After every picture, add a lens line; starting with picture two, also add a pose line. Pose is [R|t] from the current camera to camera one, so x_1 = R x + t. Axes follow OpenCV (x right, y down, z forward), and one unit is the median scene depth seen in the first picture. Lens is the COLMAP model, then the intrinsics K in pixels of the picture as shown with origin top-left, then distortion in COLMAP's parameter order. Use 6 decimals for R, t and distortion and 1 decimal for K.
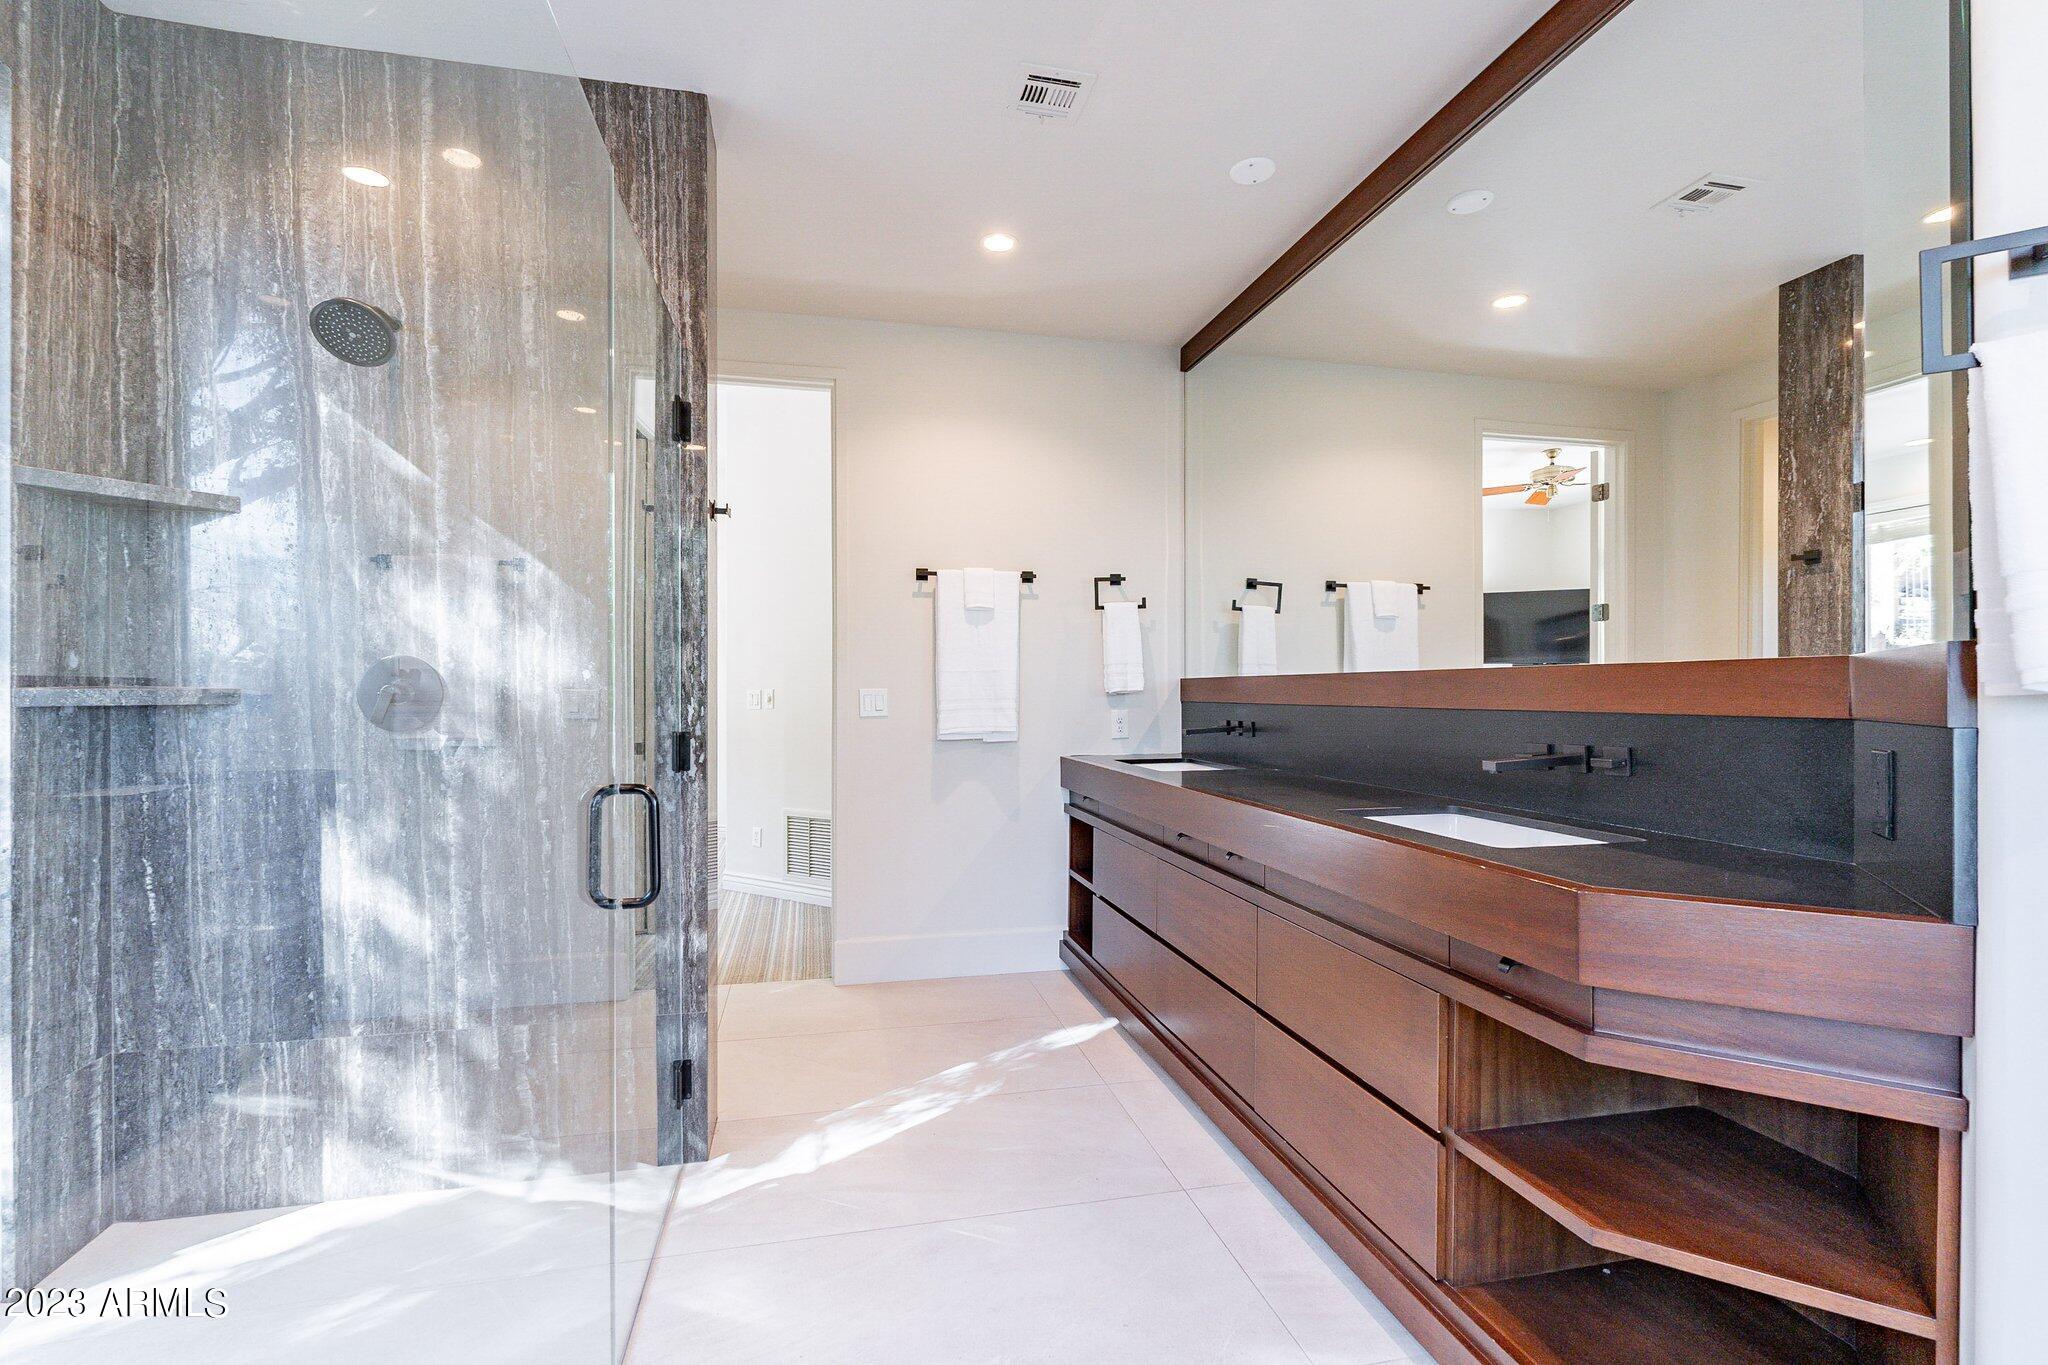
lens RADIAL K [[906.3, 0, 1020.8], [0, 906.3, 688.8], [0, 0, 1]] dist [-0.000892, -0.000455]
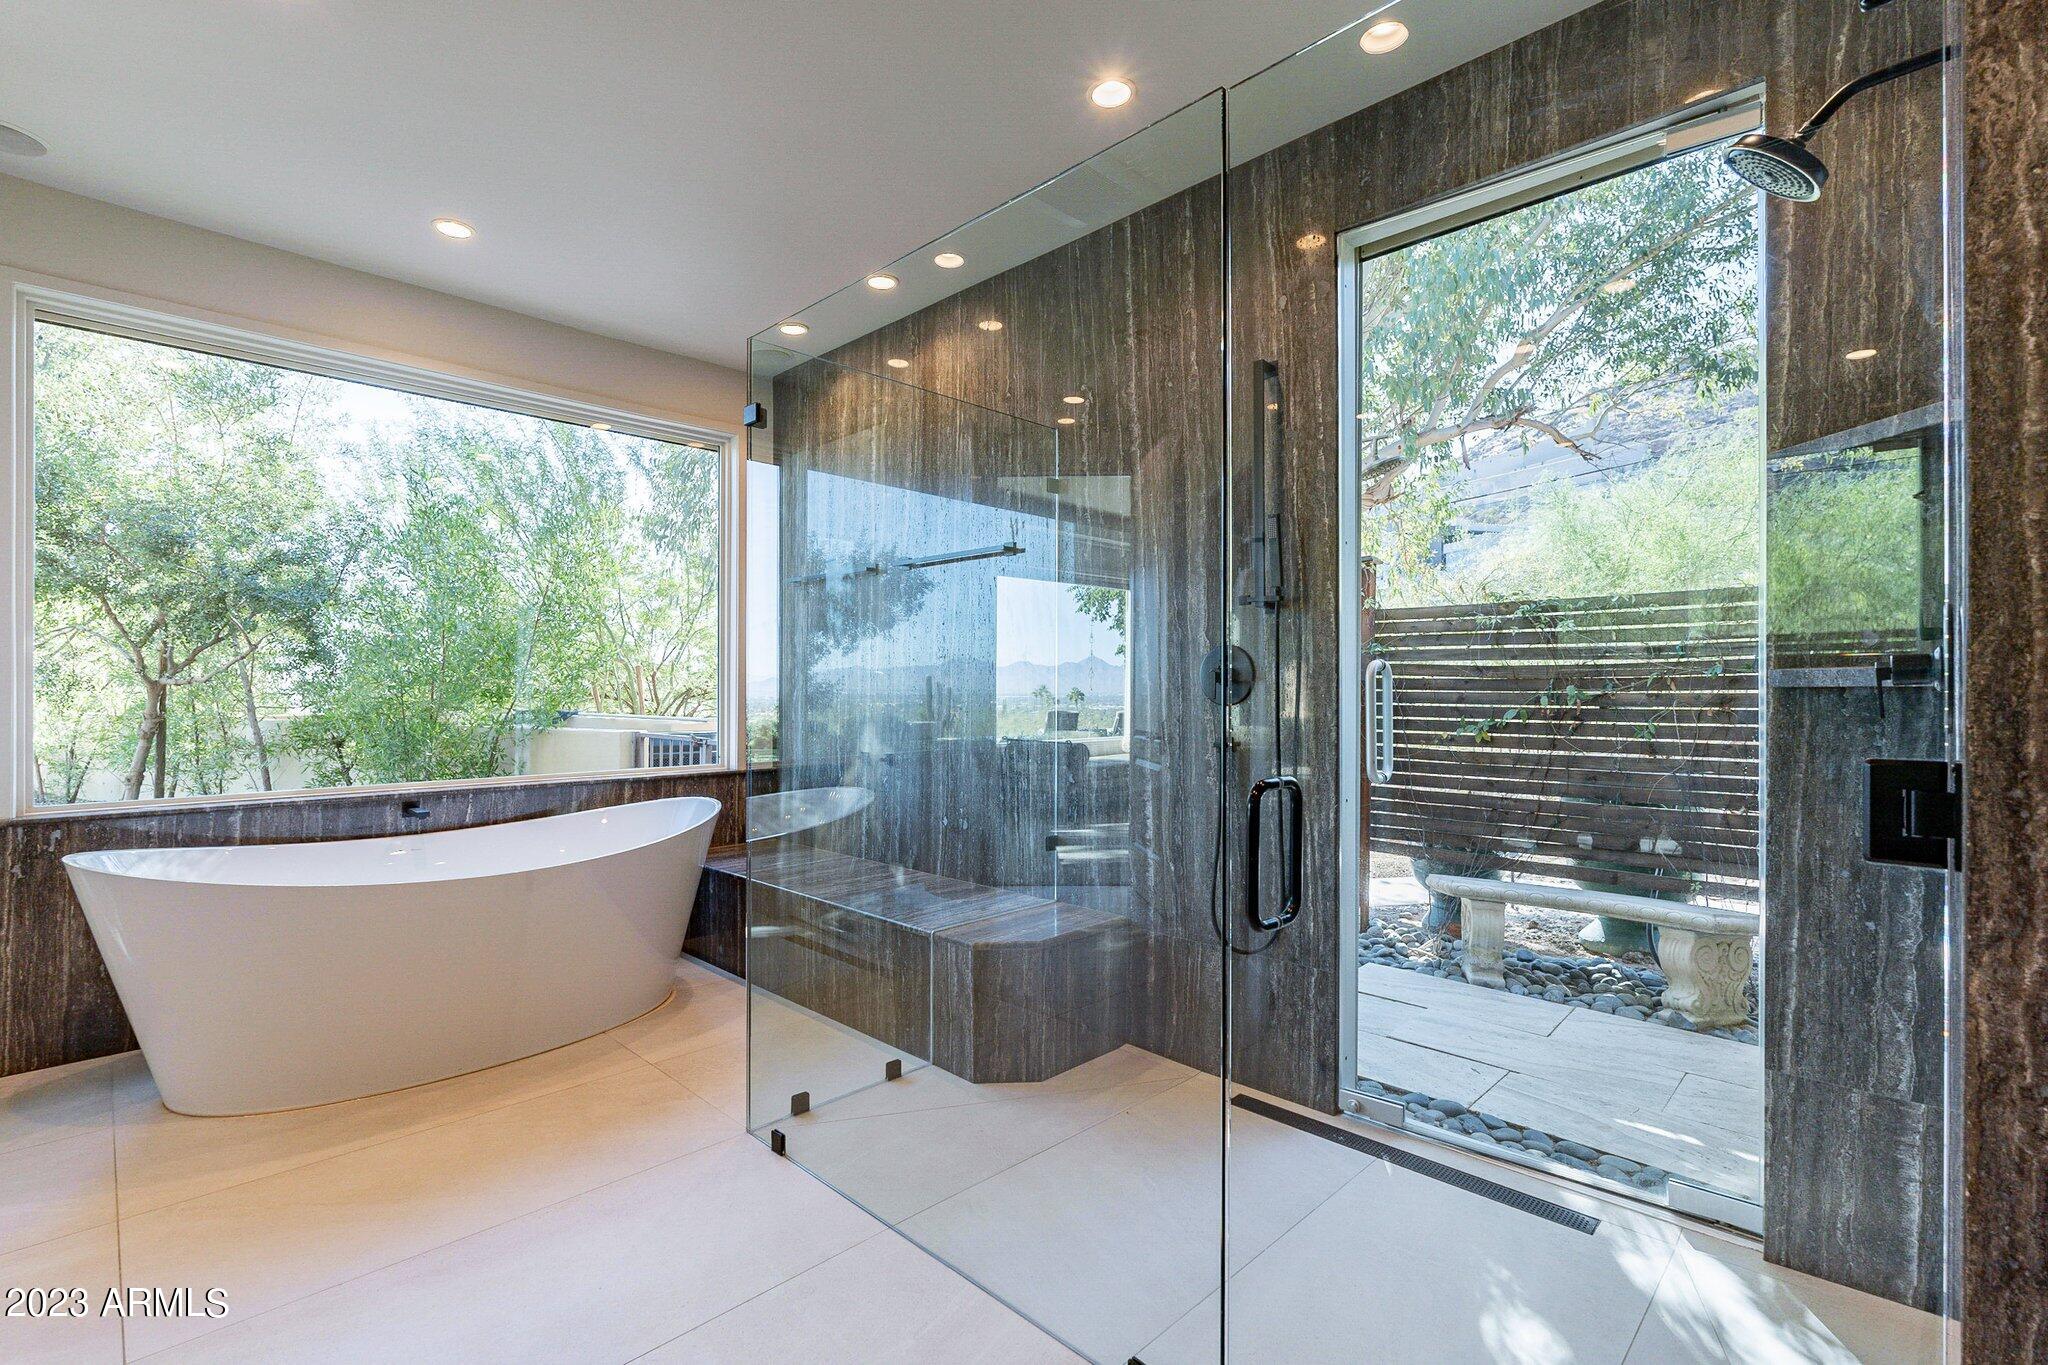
lens RADIAL K [[906.3, 0, 1017.4], [0, 906.3, 691.2], [0, 0, 1]] dist [-0.000892, -0.000455]
pose [[-0.845392, -0.000500, -0.534146, 0.092222], [0.000117, 0.999999, -0.001122, 0.013985], [0.534146, -0.001011, -0.845392, 0.780238]]
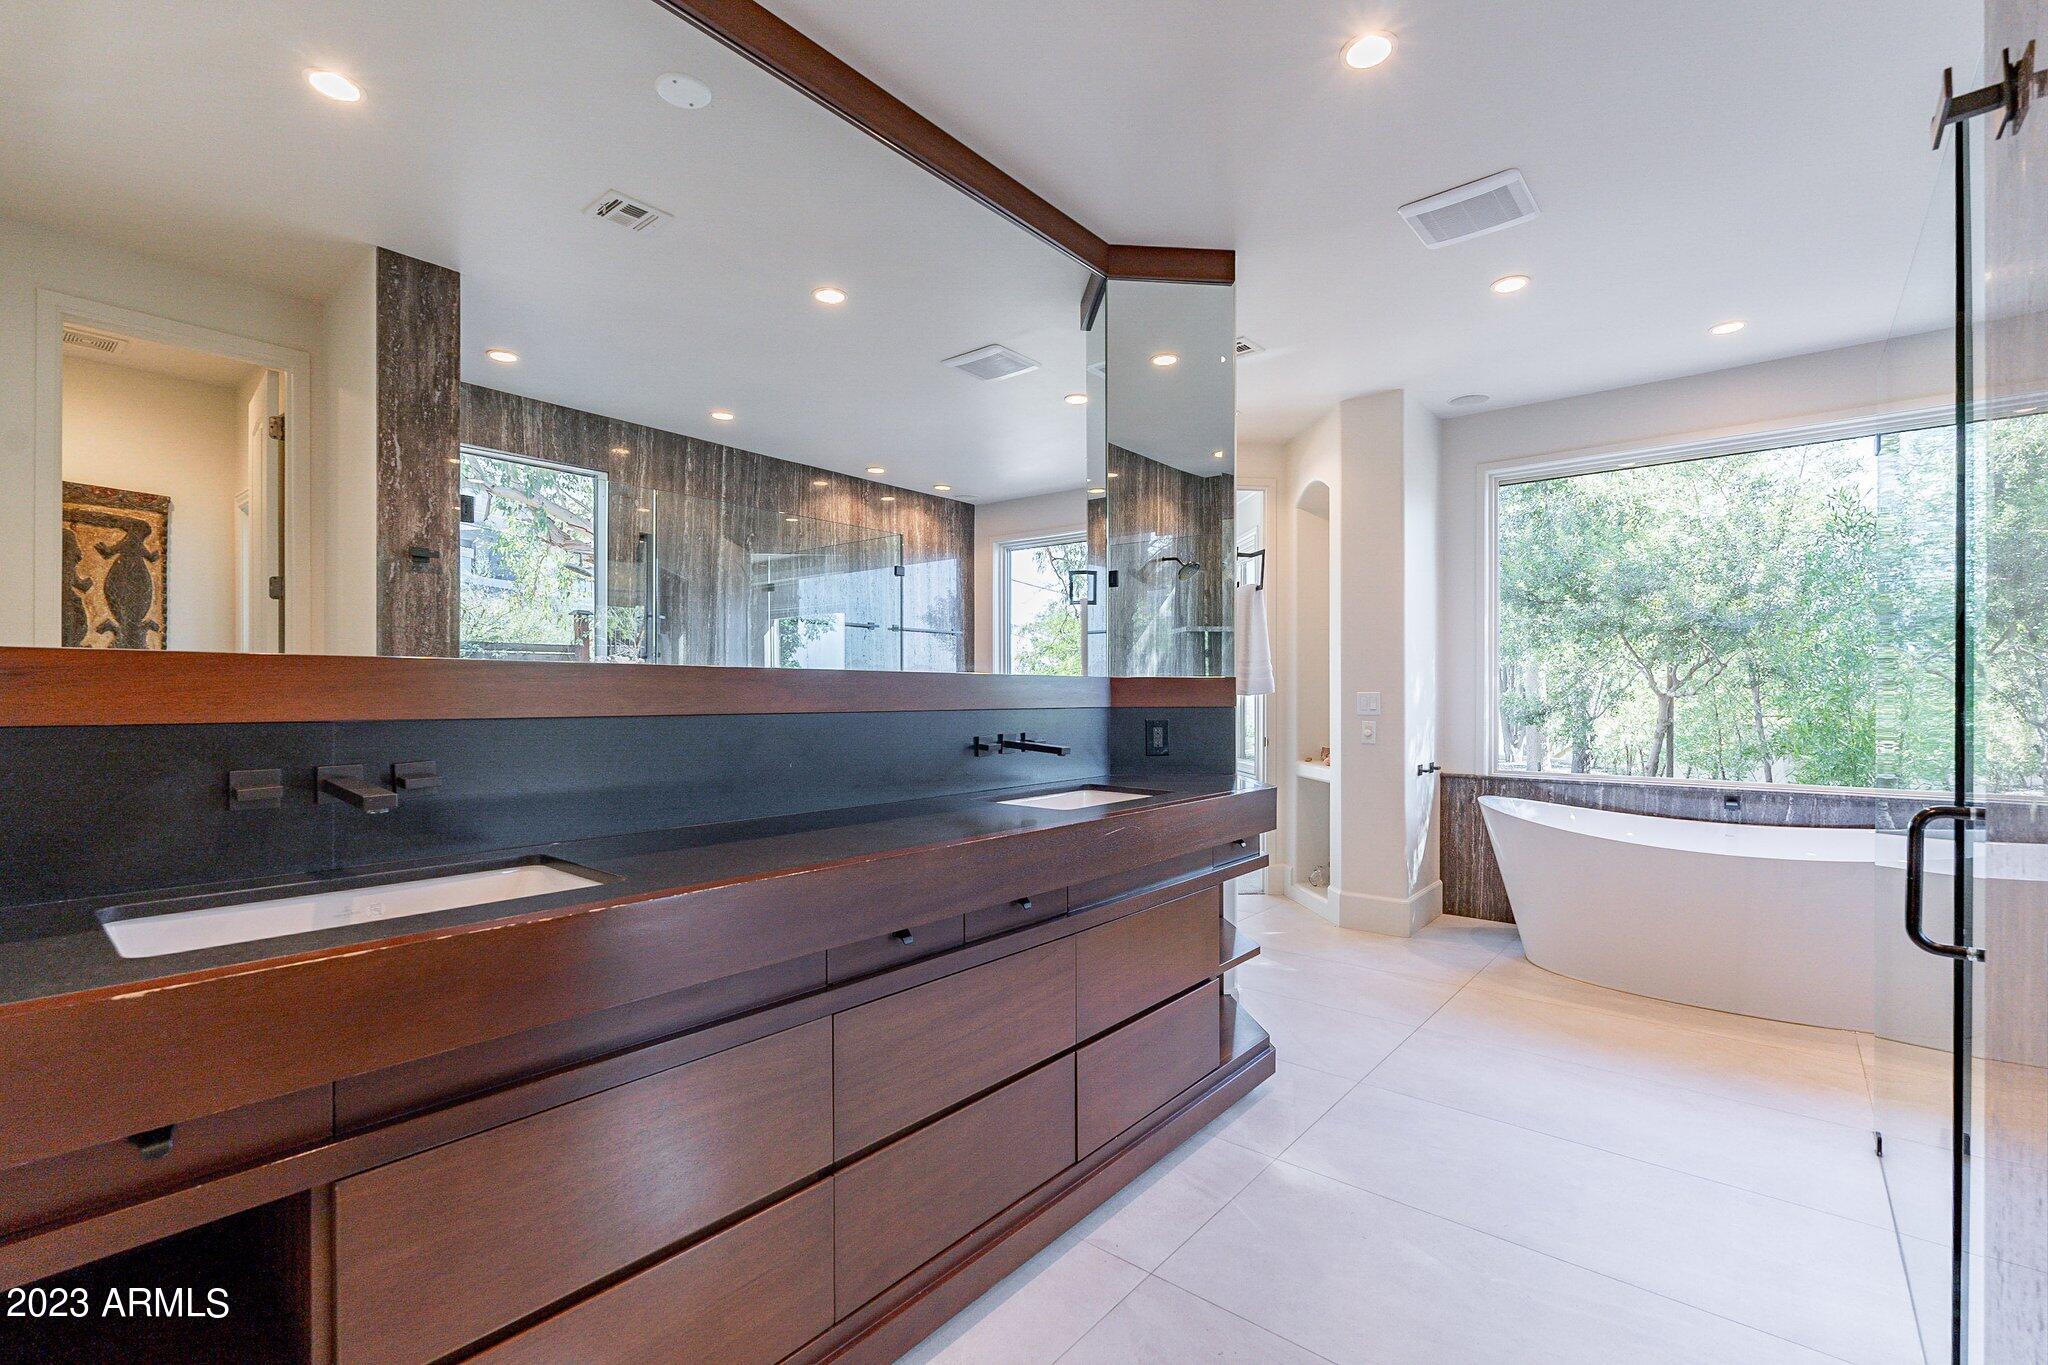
lens RADIAL K [[906.3, 0, 1016.0], [0, 906.3, 695.8], [0, 0, 1]] dist [-0.000892, -0.000455]
pose [[-0.601552, -0.001038, 0.798833, -0.285727], [-0.003140, 0.999995, -0.001065, 0.004100], [-0.798828, -0.003149, -0.601552, 1.080955]]
